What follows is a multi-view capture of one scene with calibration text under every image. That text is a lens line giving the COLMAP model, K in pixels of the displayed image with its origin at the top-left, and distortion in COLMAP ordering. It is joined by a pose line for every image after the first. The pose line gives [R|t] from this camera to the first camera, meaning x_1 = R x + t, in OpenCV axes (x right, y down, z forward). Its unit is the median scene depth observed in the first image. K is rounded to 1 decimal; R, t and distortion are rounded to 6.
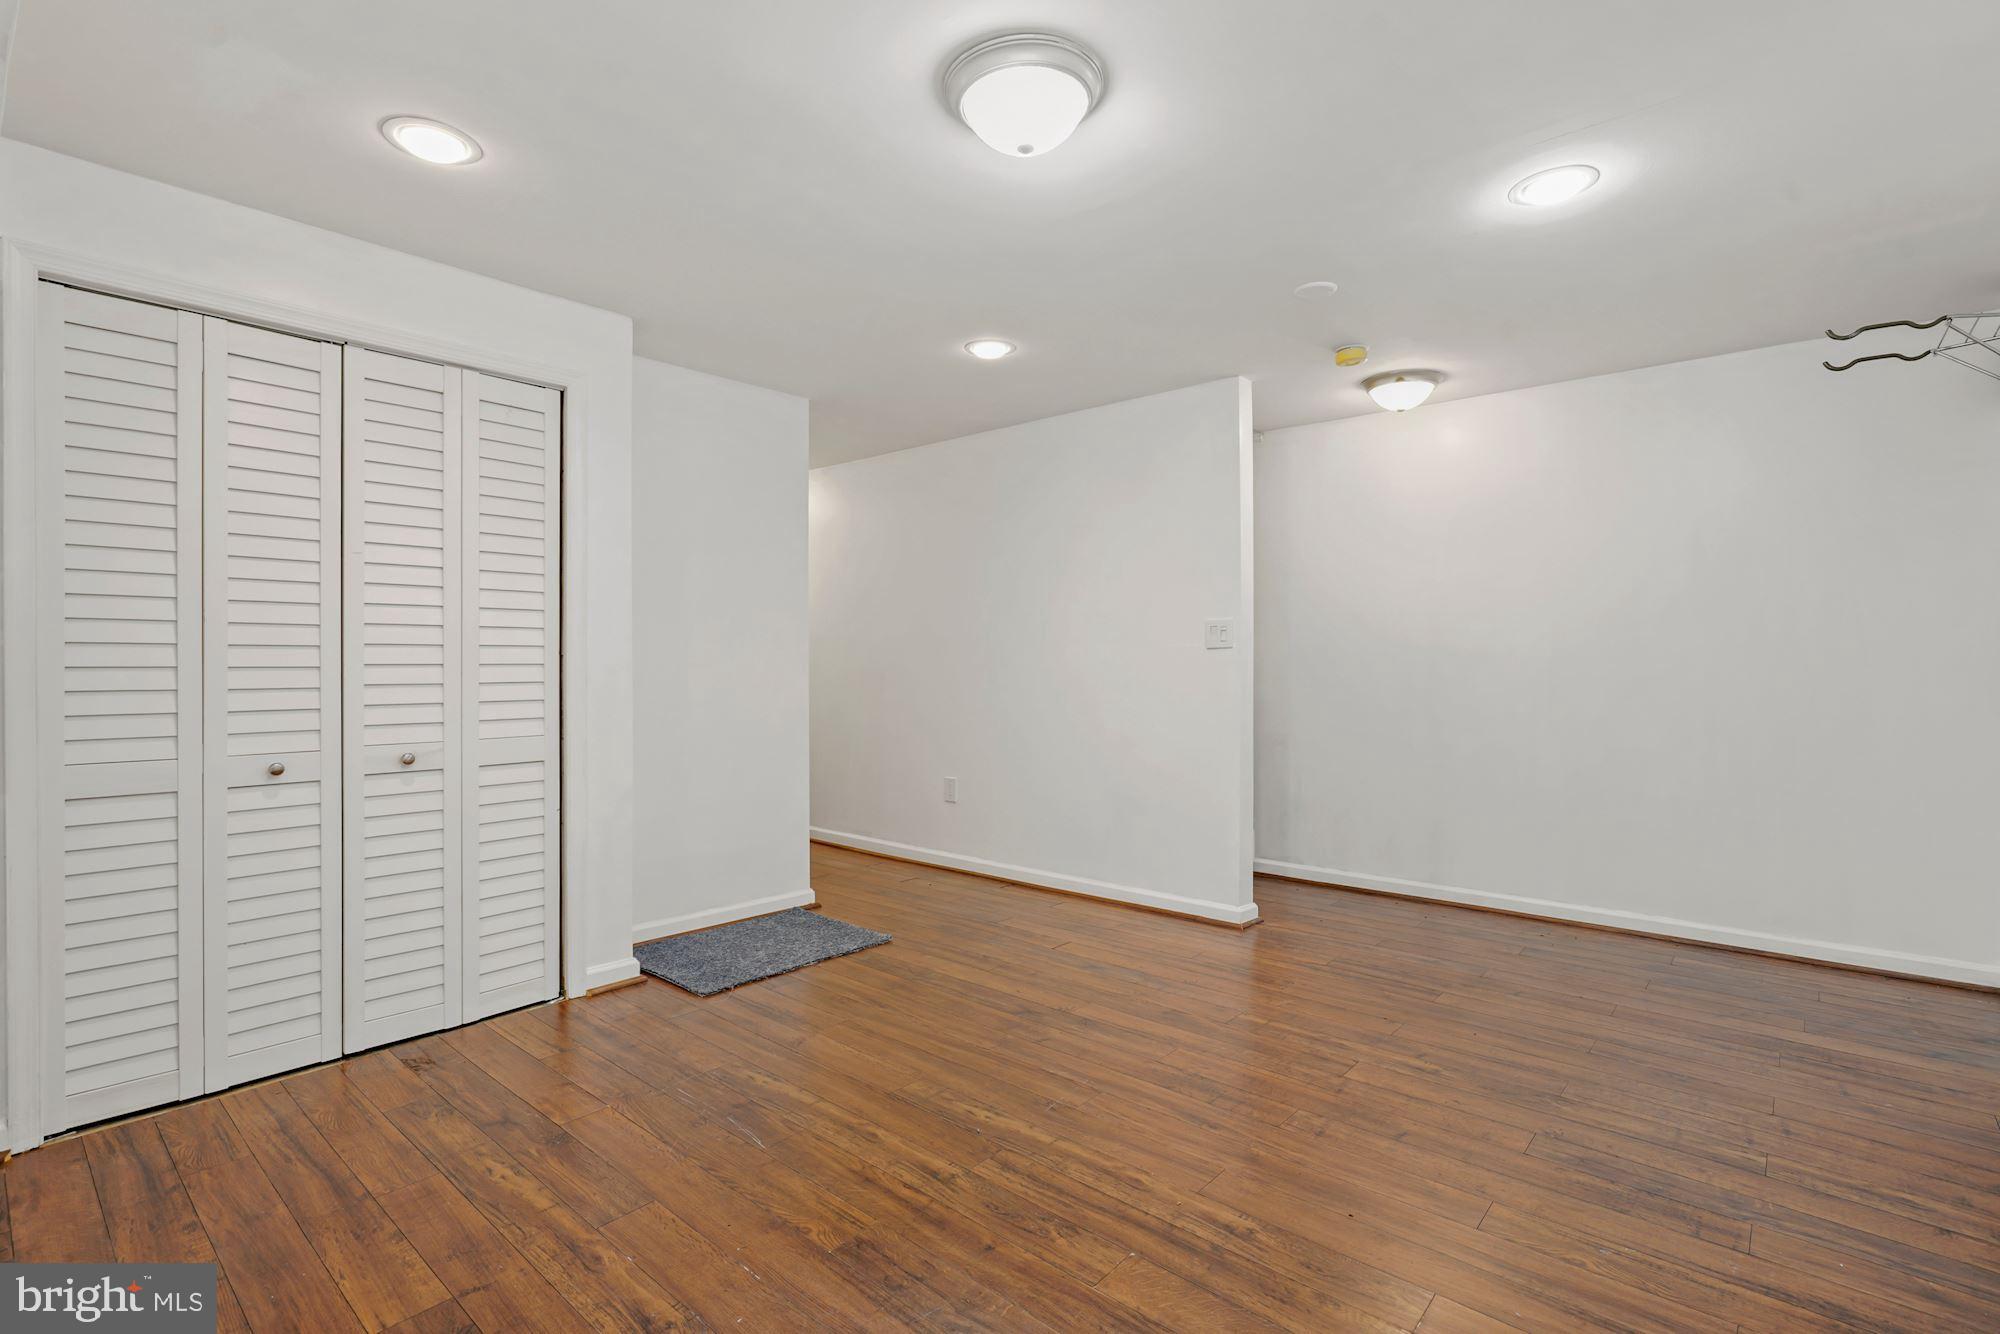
lens RADIAL K [[934.6, 0, 997.8], [0, 934.6, 681.6], [0, 0, 1]] dist [0.001648, 0.000539]
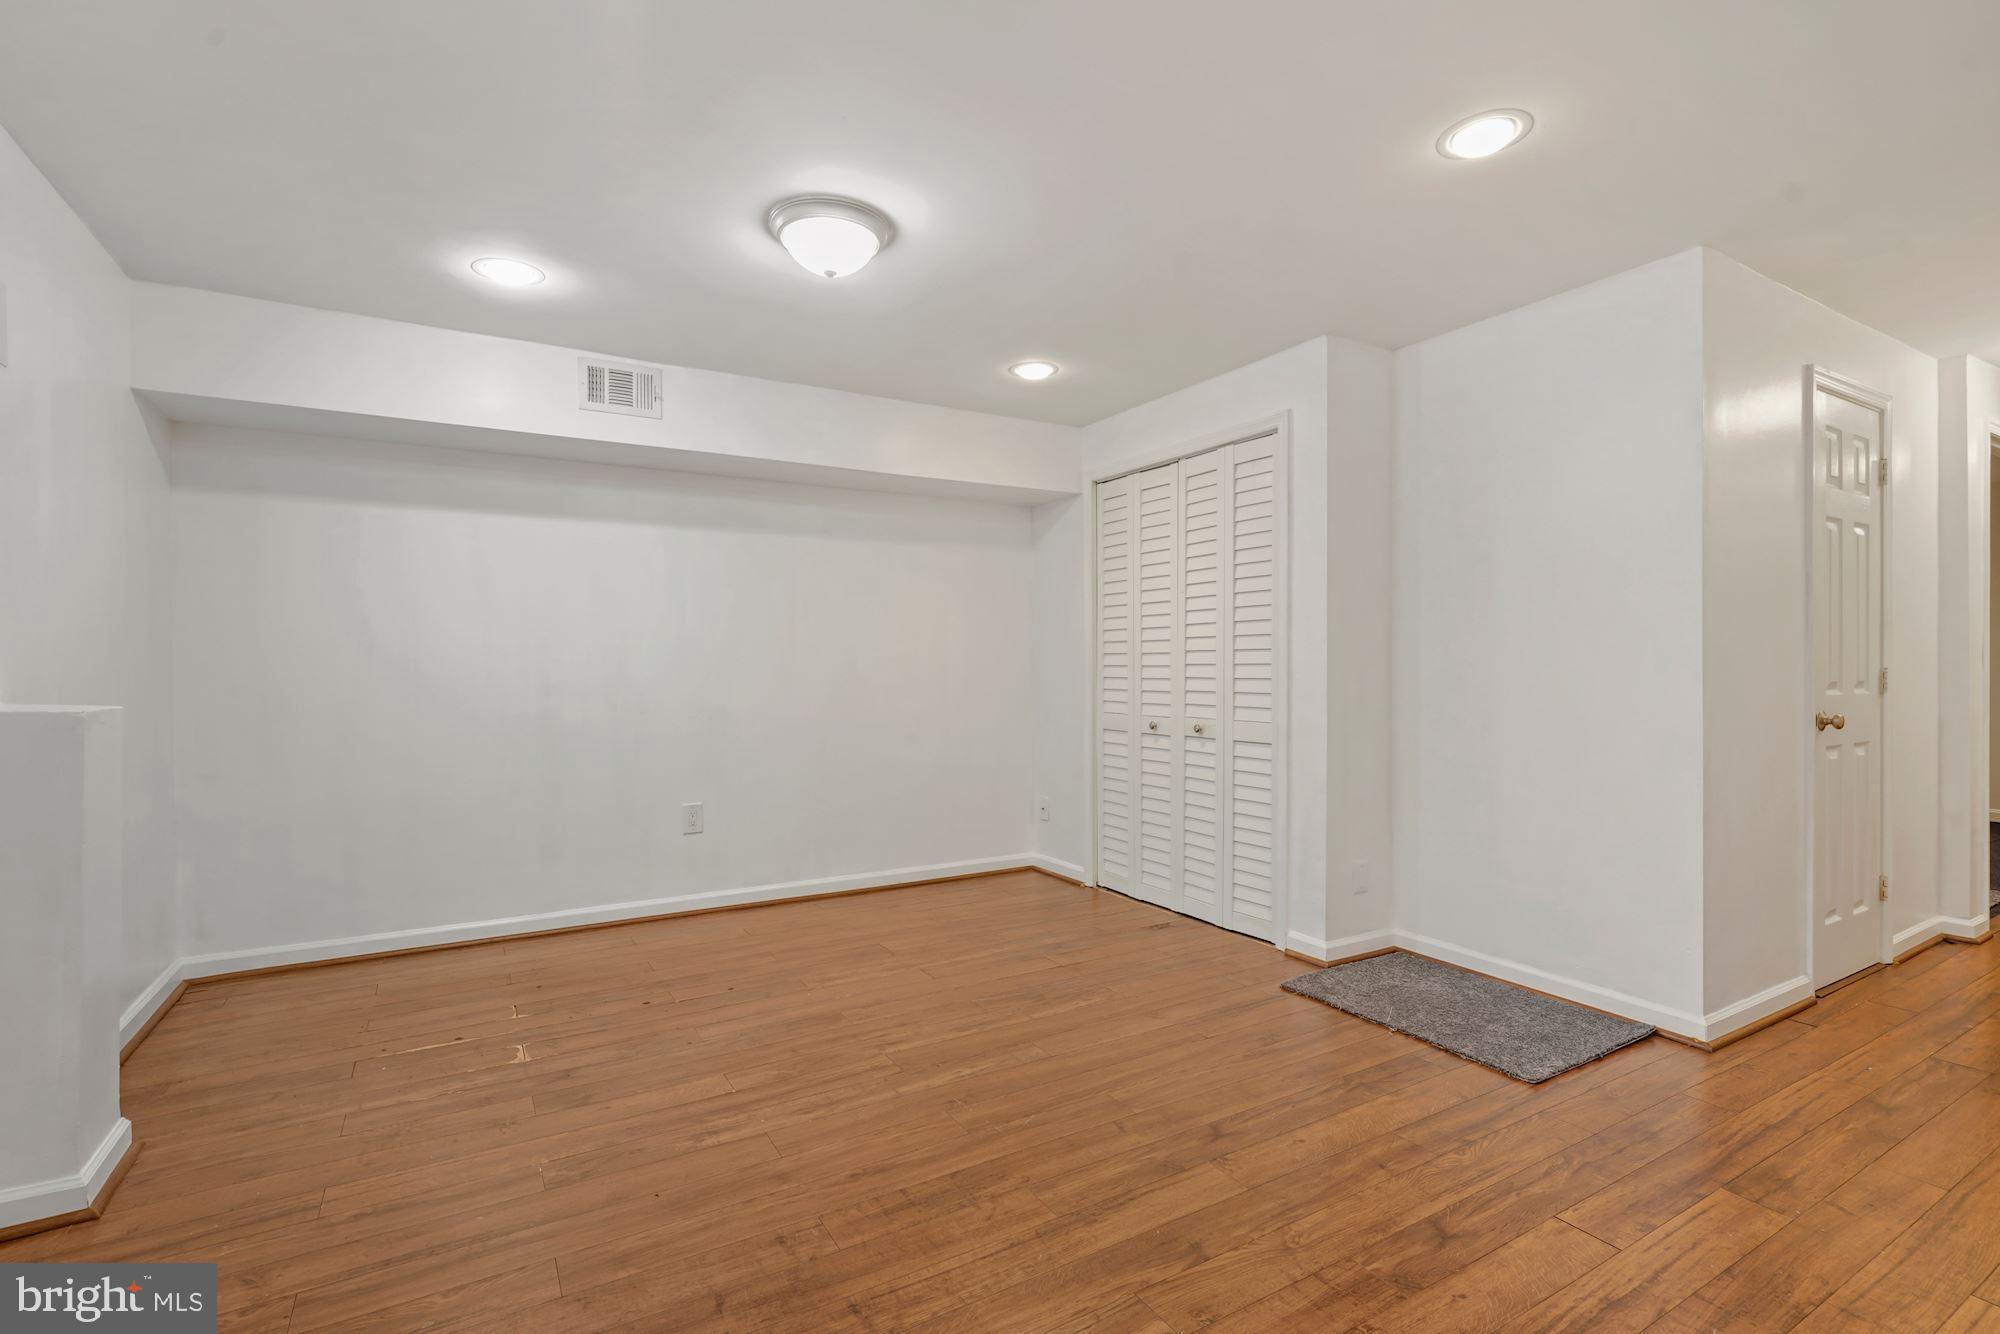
lens RADIAL K [[934.6, 0, 997.8], [0, 934.6, 681.6], [0, 0, 1]] dist [0.001648, 0.000539]
pose [[-0.320191, 0.016596, -0.947208, 1.012589], [-0.013850, 0.999658, 0.022197, -0.022540], [0.947252, 0.020226, -0.319852, 1.381968]]
